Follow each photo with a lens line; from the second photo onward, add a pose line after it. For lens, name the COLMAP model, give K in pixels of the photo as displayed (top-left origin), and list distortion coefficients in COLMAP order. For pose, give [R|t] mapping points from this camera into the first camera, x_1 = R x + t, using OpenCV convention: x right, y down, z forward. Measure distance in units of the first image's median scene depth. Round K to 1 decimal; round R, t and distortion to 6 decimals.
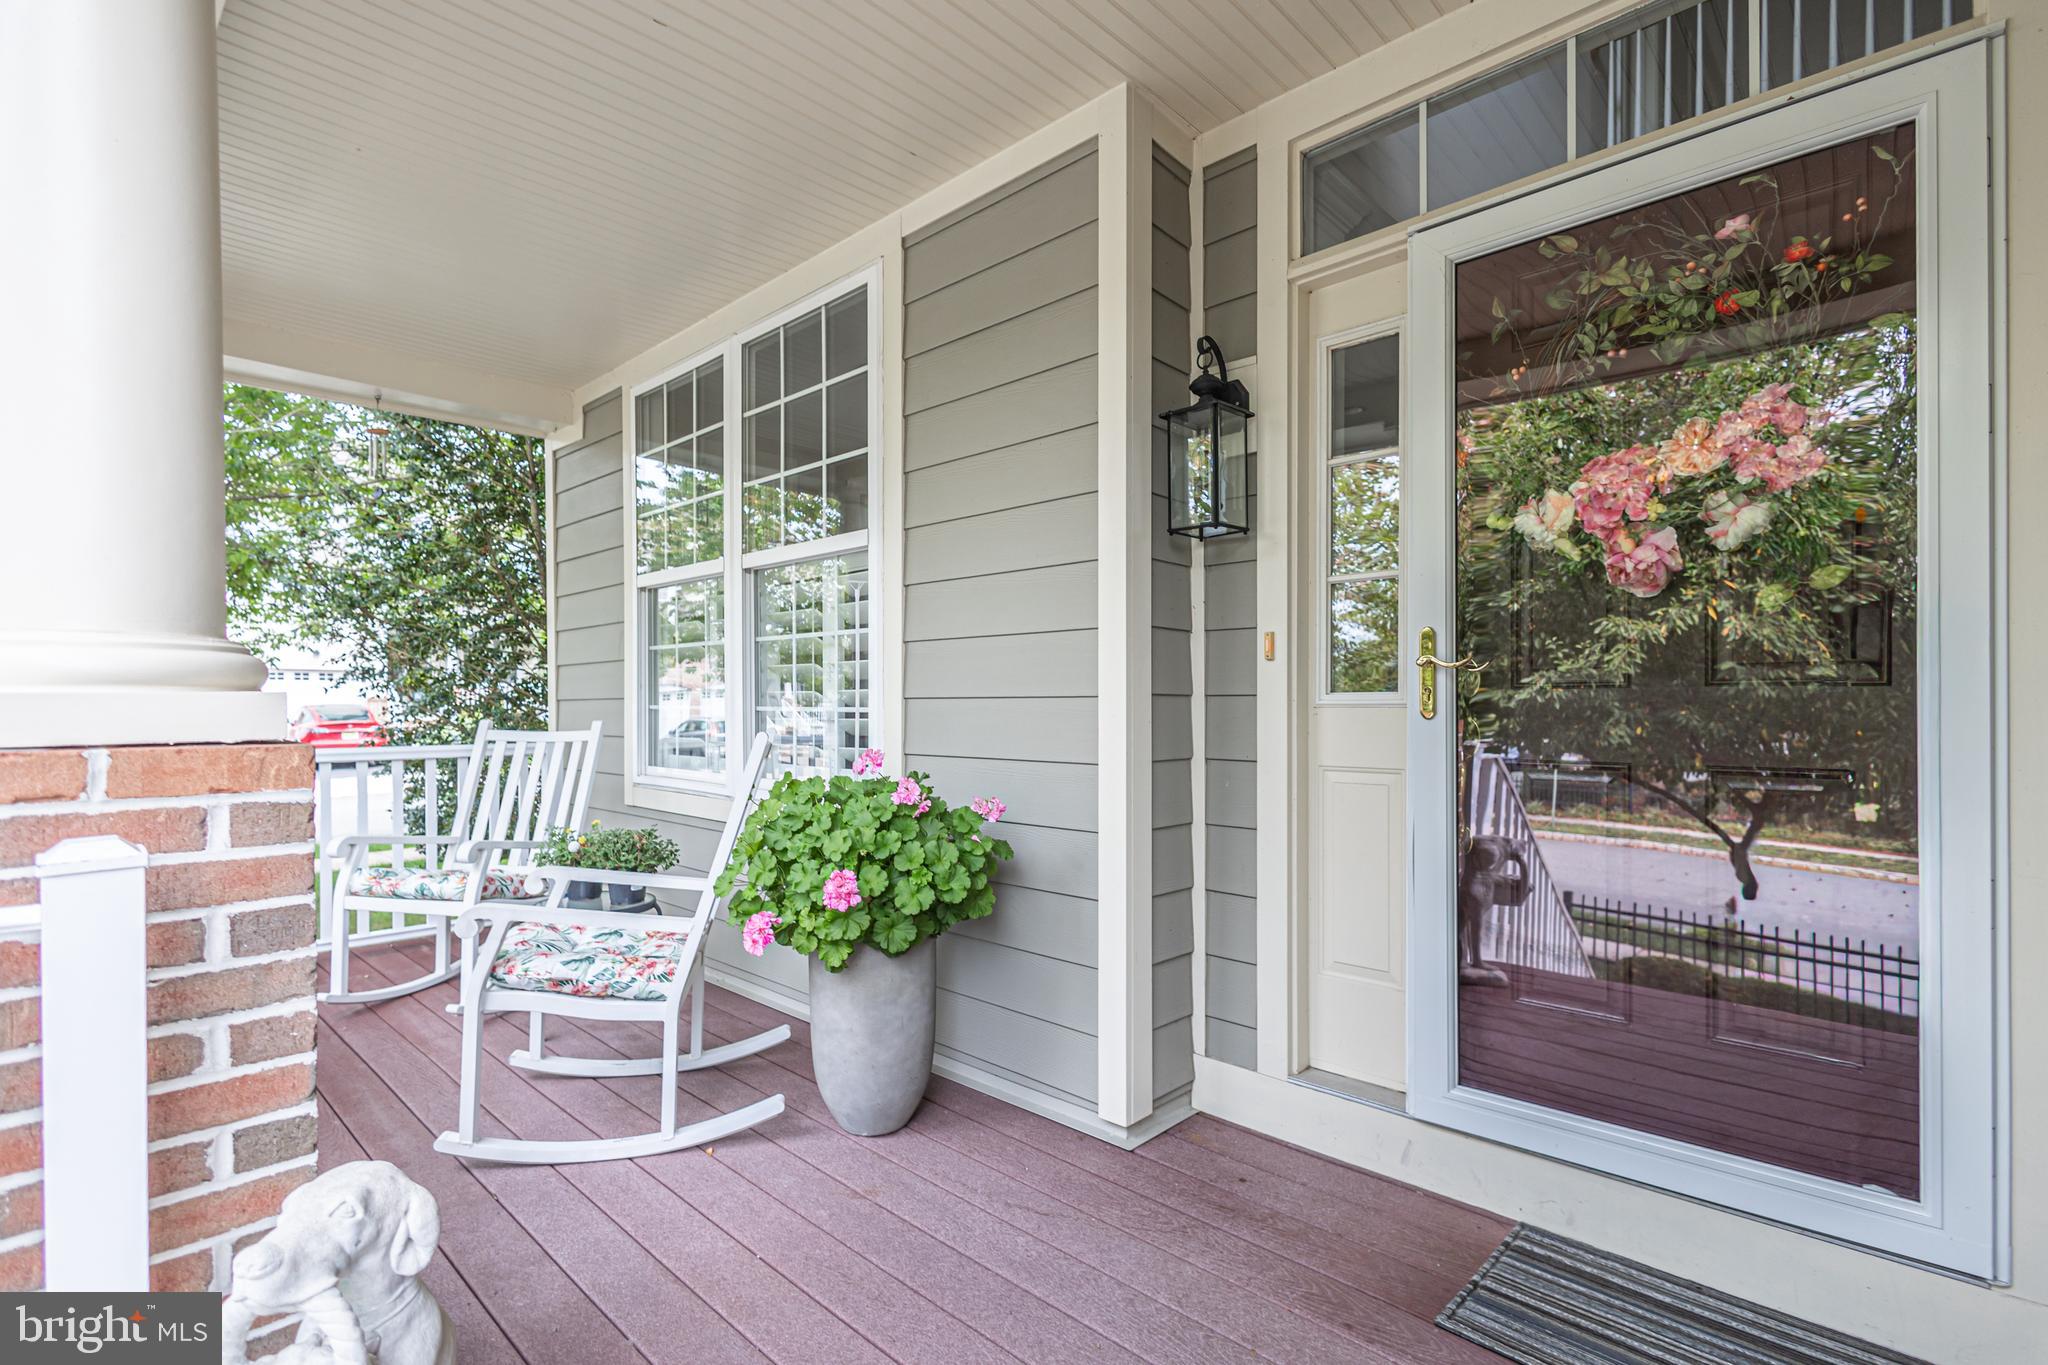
lens RADIAL K [[953.9, 0, 1023.6], [0, 953.9, 698.3], [0, 0, 1]] dist [0.011386, -0.003645]
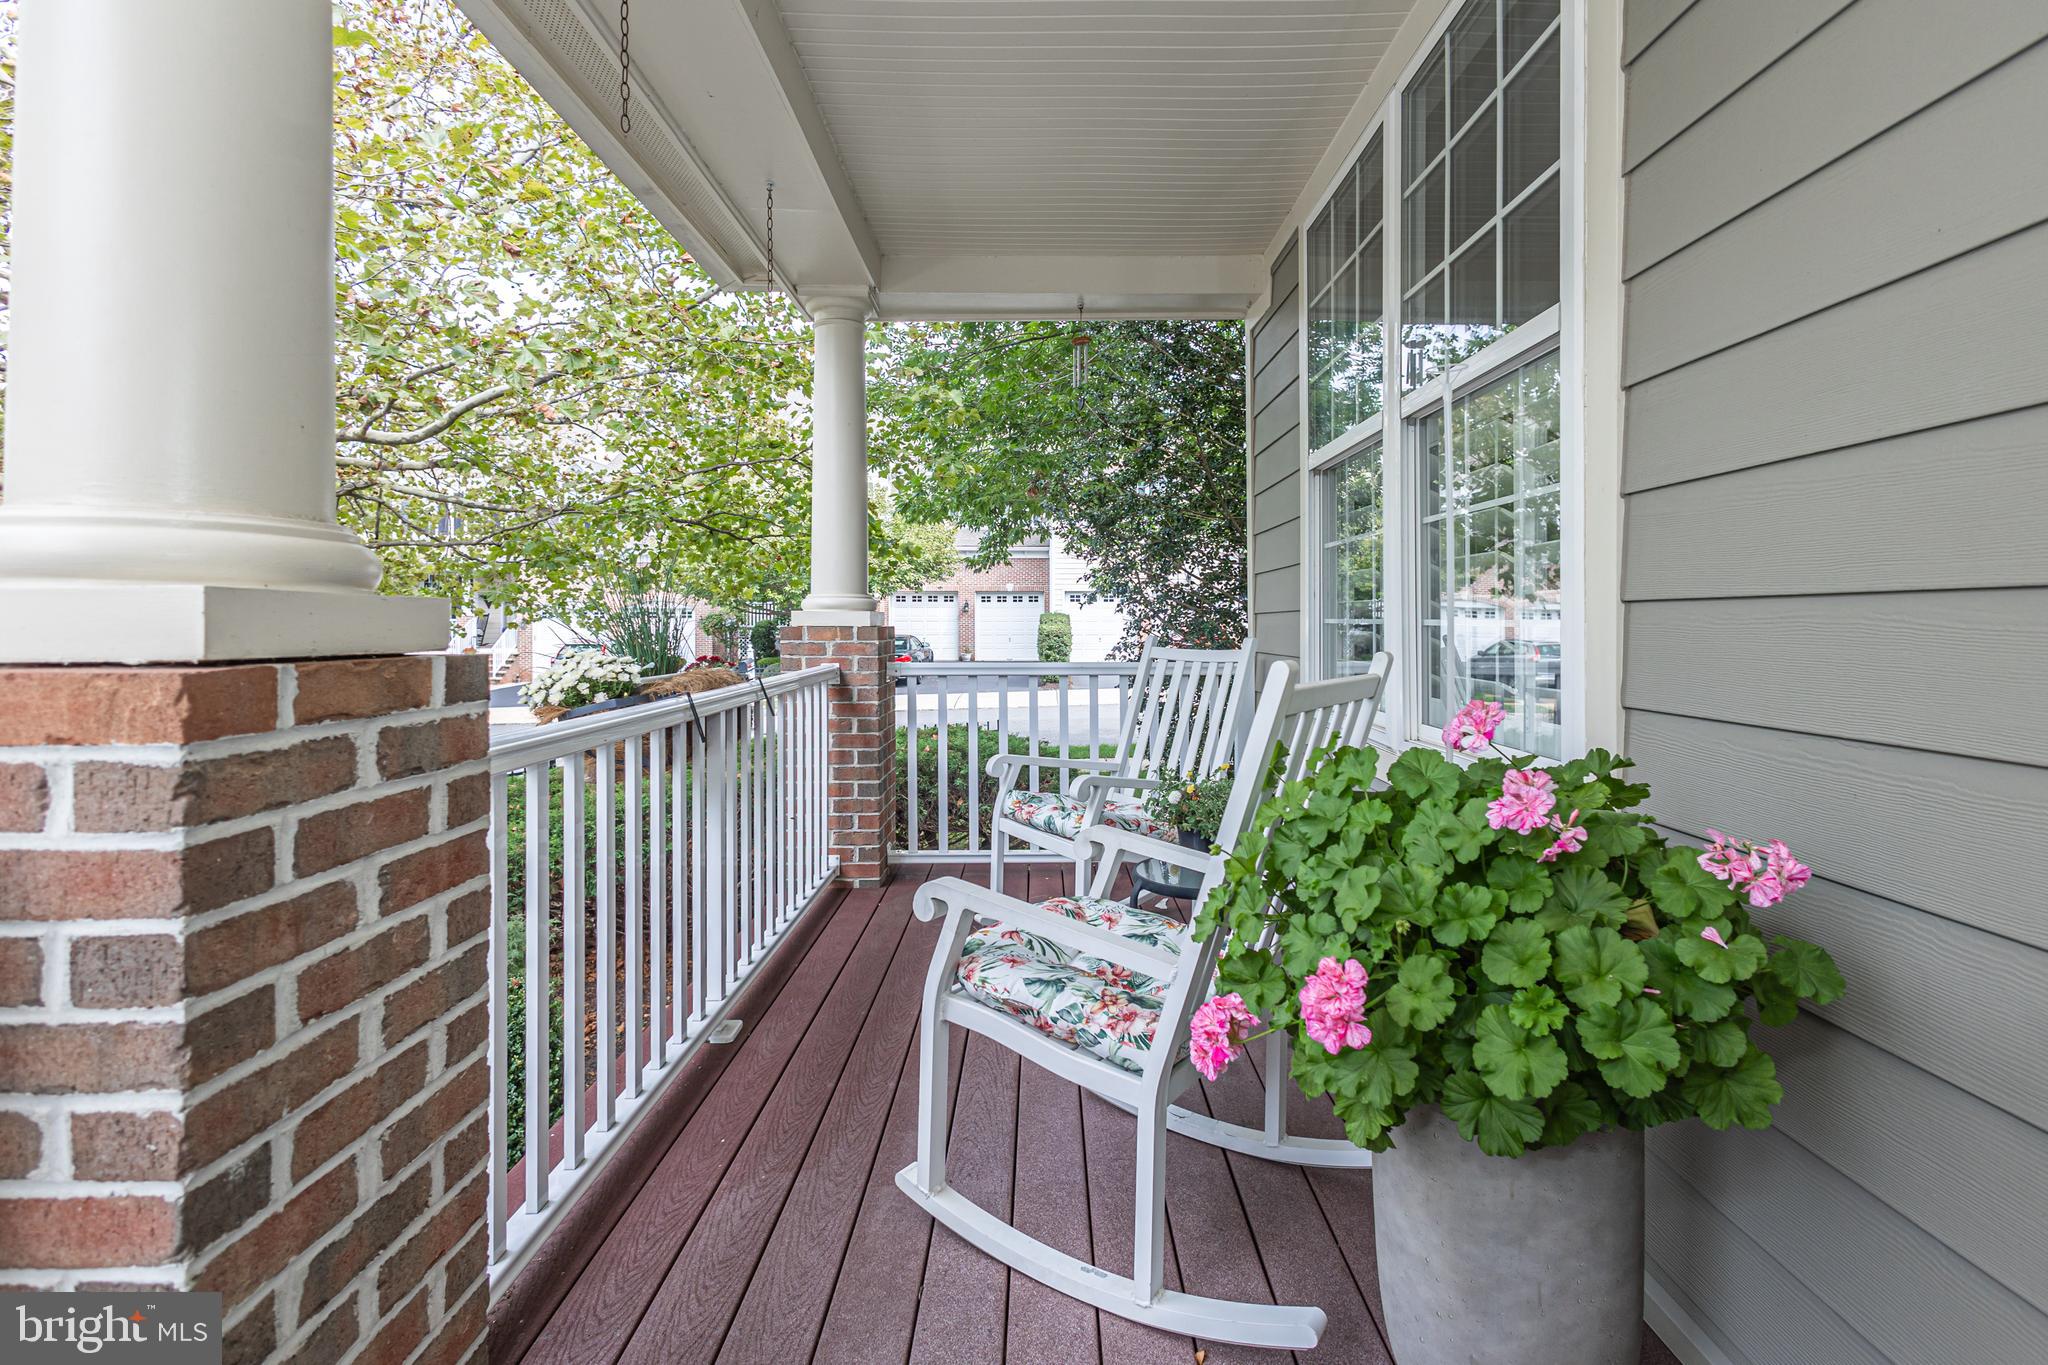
lens RADIAL K [[953.9, 0, 1103.4], [0, 953.9, 628.6], [0, 0, 1]] dist [0.011386, -0.003645]
pose [[0.711999, 0.001415, -0.702179, 0.052899], [0.006954, 0.999935, 0.009066, 0.011585], [0.702146, -0.011338, 0.711942, 0.553569]]
